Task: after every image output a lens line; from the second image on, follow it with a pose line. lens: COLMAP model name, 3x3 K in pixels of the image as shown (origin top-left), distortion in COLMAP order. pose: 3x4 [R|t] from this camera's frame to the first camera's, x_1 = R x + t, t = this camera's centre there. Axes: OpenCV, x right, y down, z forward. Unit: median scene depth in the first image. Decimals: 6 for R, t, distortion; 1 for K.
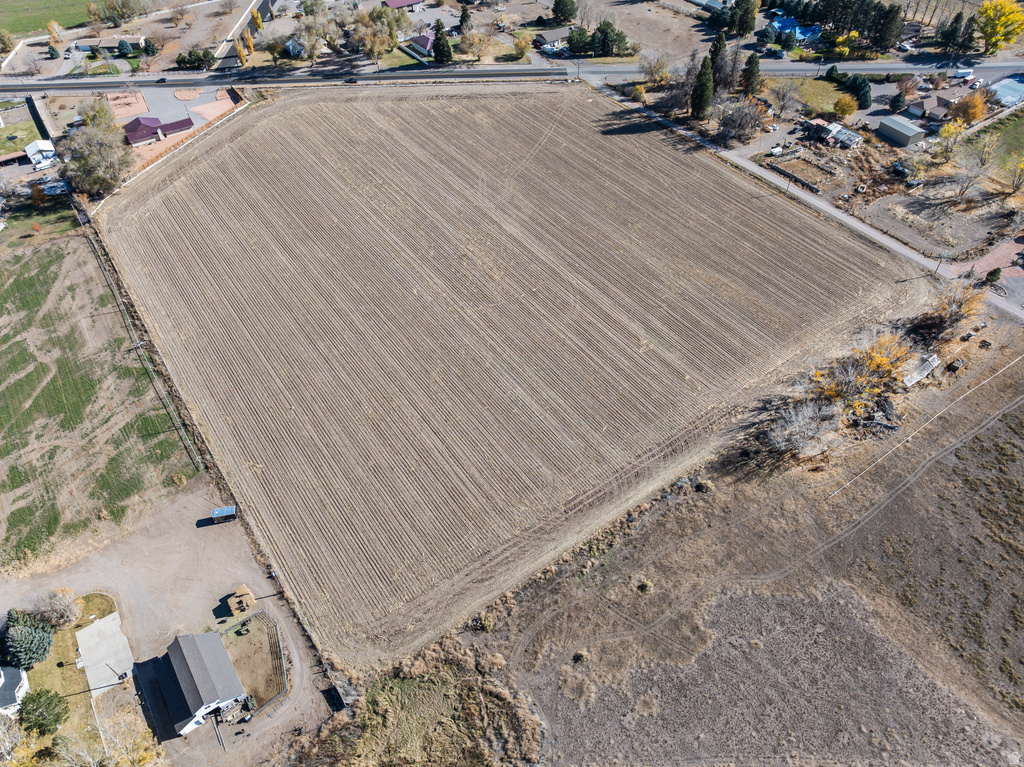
lens RADIAL K [[720.8, 0, 517.0], [0, 720.8, 378.8], [0, 0, 1]] dist [-0.047795, 0.017740]
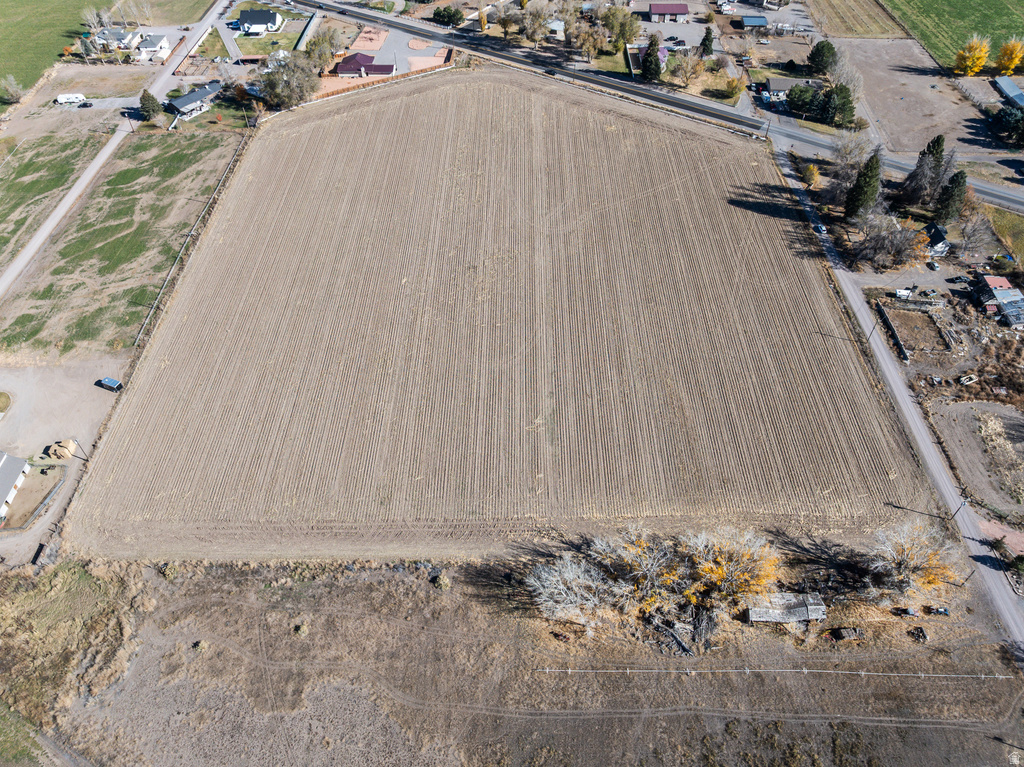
lens RADIAL K [[720.8, 0, 517.0], [0, 720.8, 378.8], [0, 0, 1]] dist [-0.047795, 0.017740]
pose [[0.812812, 0.427024, -0.396217, 0.440541], [-0.417455, 0.901381, 0.115085, -0.173118], [0.406286, 0.071860, 0.910916, 0.129067]]
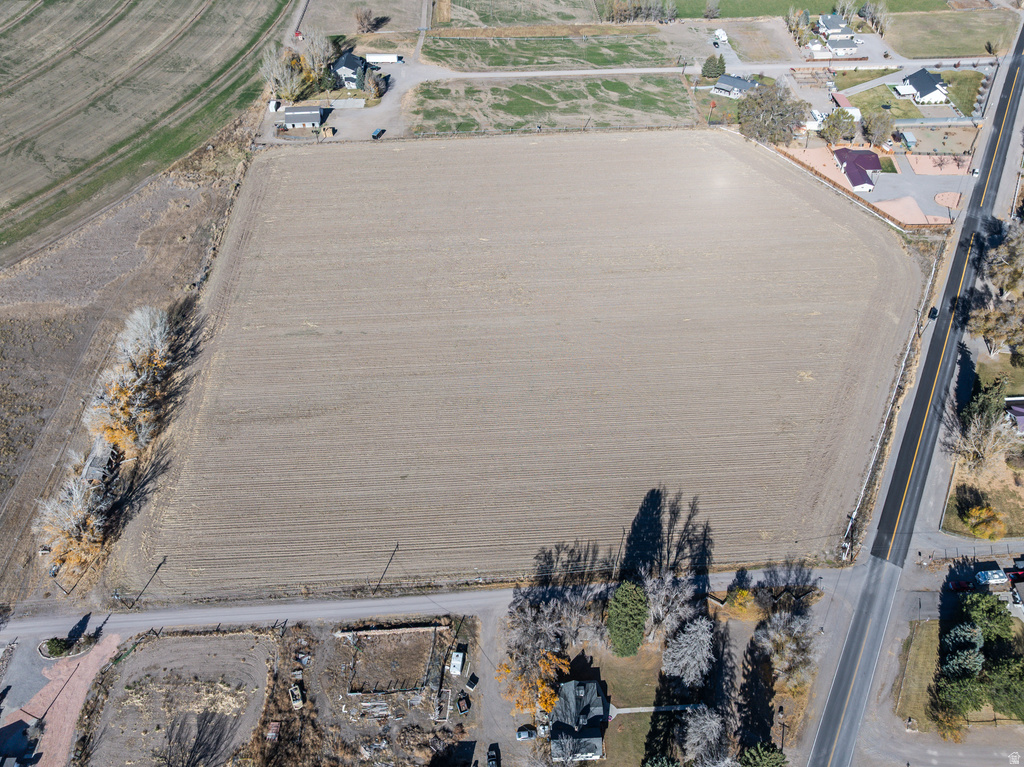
lens RADIAL K [[720.8, 0, 517.0], [0, 720.8, 378.8], [0, 0, 1]] dist [-0.047795, 0.017740]
pose [[-0.539000, 0.641666, -0.545659, 0.607203], [-0.592979, 0.171017, 0.786848, -1.014365], [0.598210, 0.747676, 0.288316, 0.824277]]
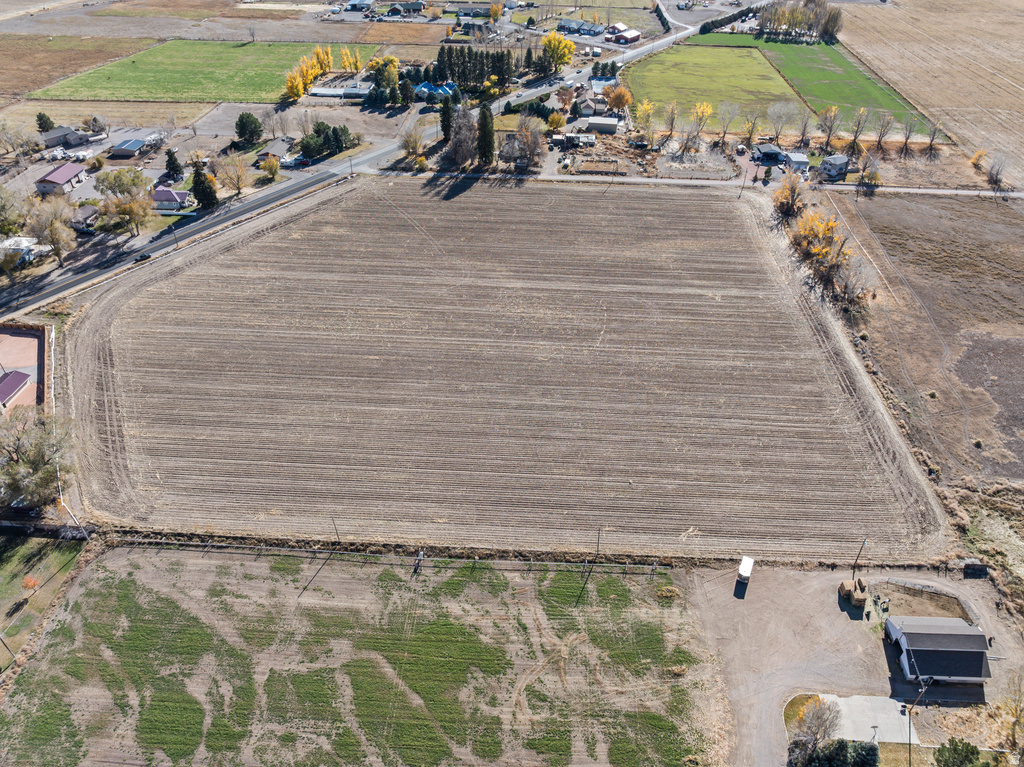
lens RADIAL K [[720.8, 0, 517.0], [0, 720.8, 378.8], [0, 0, 1]] dist [-0.047795, 0.017740]
pose [[0.615988, -0.469865, 0.632285, -0.764400], [0.552723, 0.829698, 0.078090, -0.185993], [-0.561298, 0.301376, 0.770790, 0.257597]]
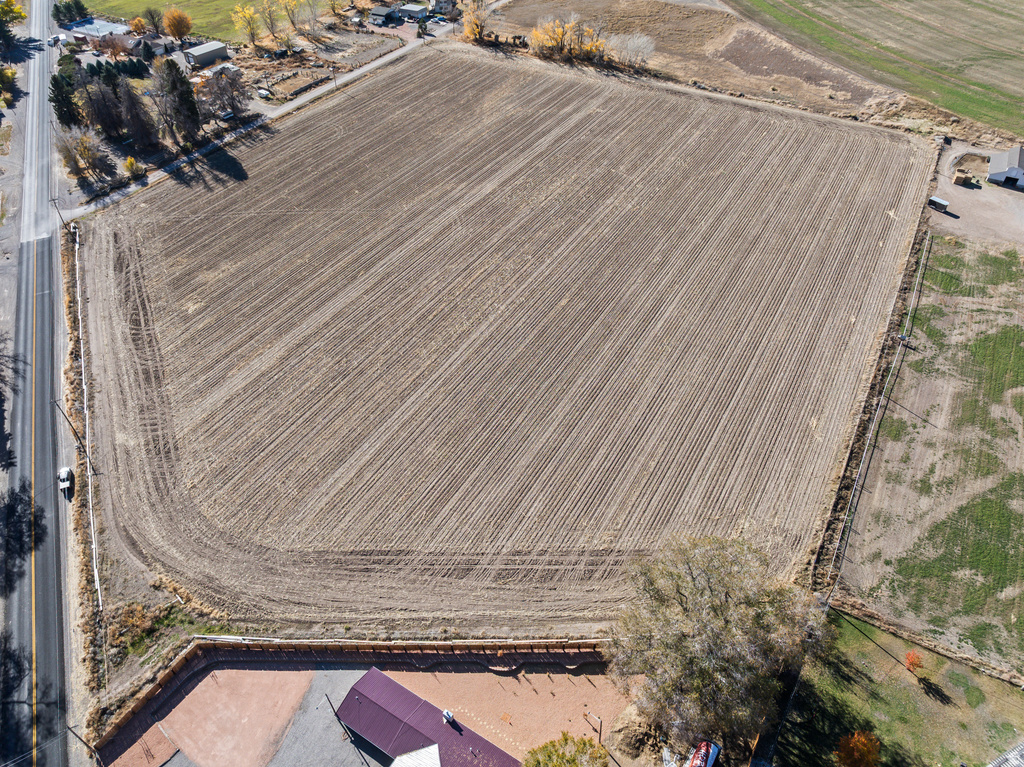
lens RADIAL K [[720.8, 0, 517.0], [0, 720.8, 378.8], [0, 0, 1]] dist [-0.047795, 0.017740]
pose [[-0.413974, -0.608853, 0.676701, -0.810816], [0.659247, 0.312093, 0.684099, -0.760647], [-0.627709, 0.729312, 0.272186, 0.961548]]
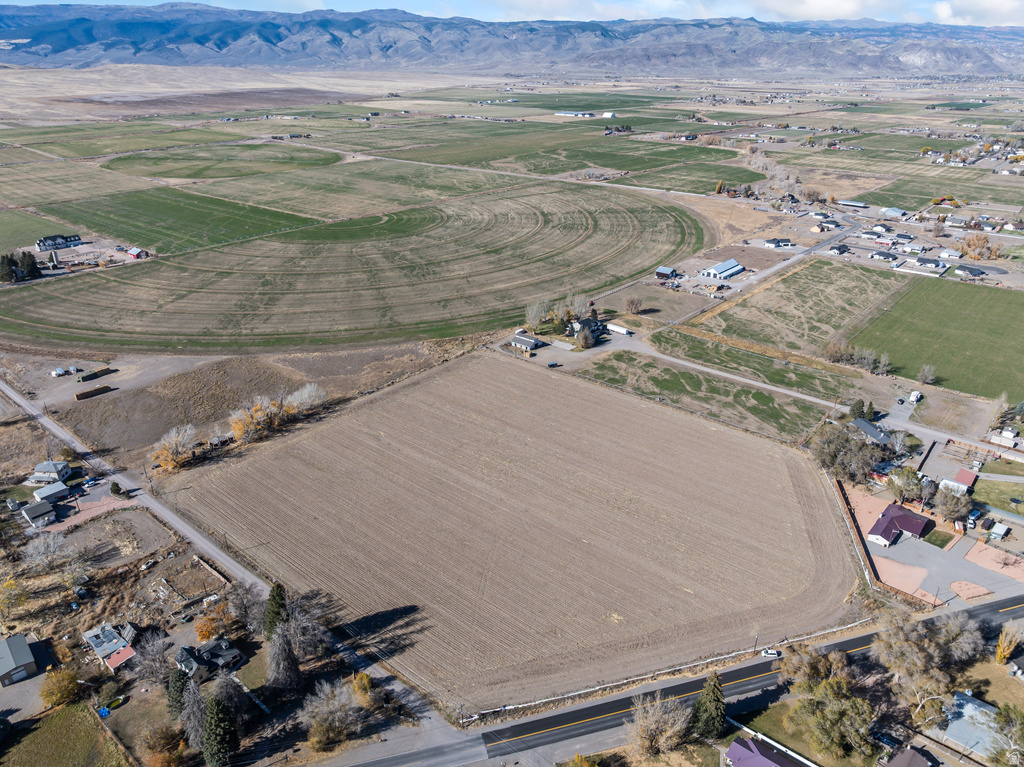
lens RADIAL K [[720.8, 0, 517.0], [0, 720.8, 378.8], [0, 0, 1]] dist [-0.047795, 0.017740]
pose [[-0.969848, 0.110968, -0.216983, 0.195111], [-0.166313, 0.349445, 0.922078, -1.512769], [0.178145, 0.930362, -0.320453, 1.308574]]
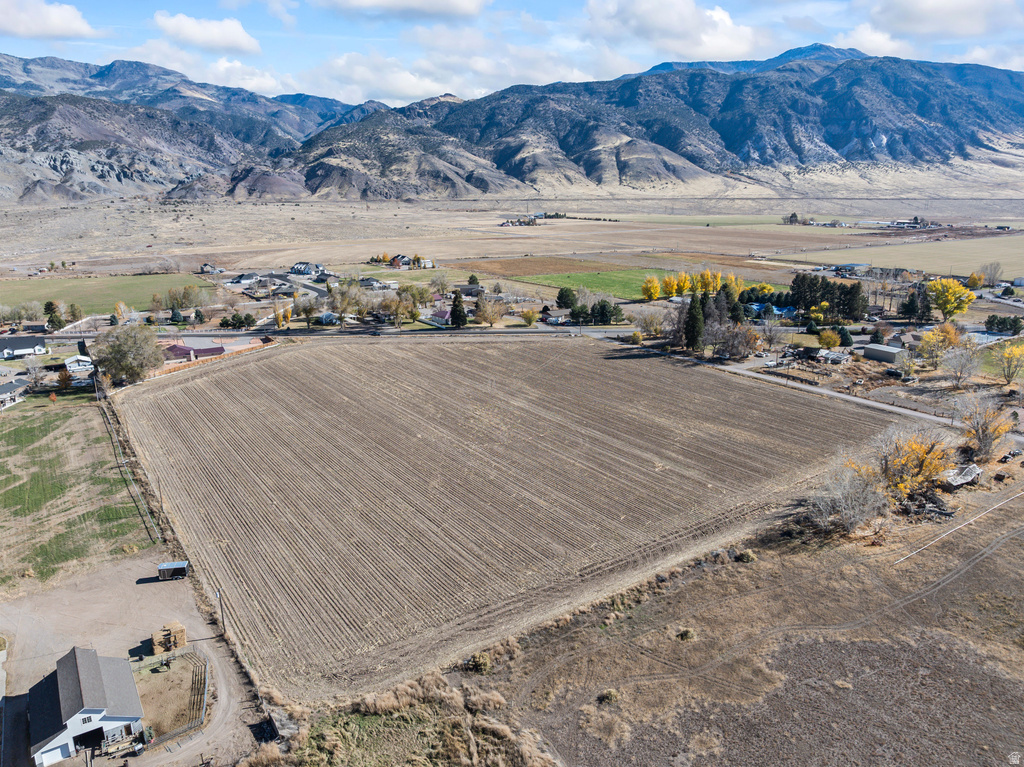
lens RADIAL K [[720.8, 0, 517.0], [0, 720.8, 378.8], [0, 0, 1]] dist [-0.047795, 0.017740]
pose [[0.999912, 0.004502, -0.012461, 0.002051], [-0.010318, 0.854609, -0.519170, 0.302933], [0.008312, 0.519253, 0.854580, 0.123849]]
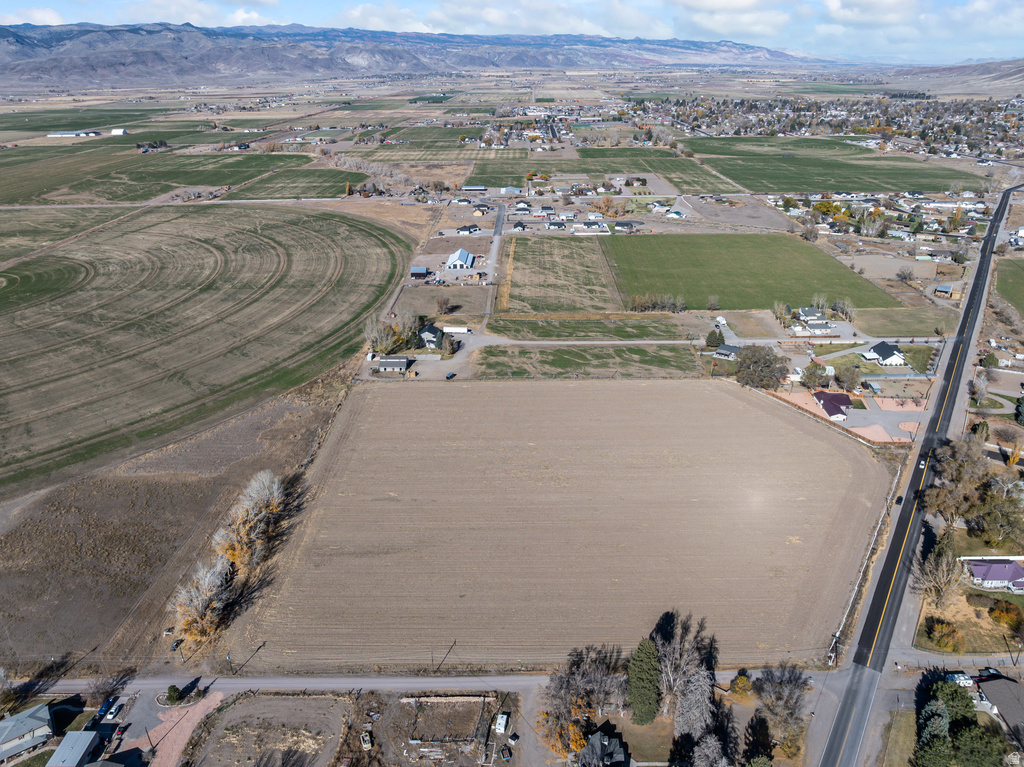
lens RADIAL K [[720.8, 0, 517.0], [0, 720.8, 378.8], [0, 0, 1]] dist [-0.047795, 0.017740]
pose [[-0.589648, 0.343691, -0.730885, 0.895004], [-0.568737, 0.465837, 0.677889, -1.142396], [0.573458, 0.815397, -0.079210, 0.947767]]
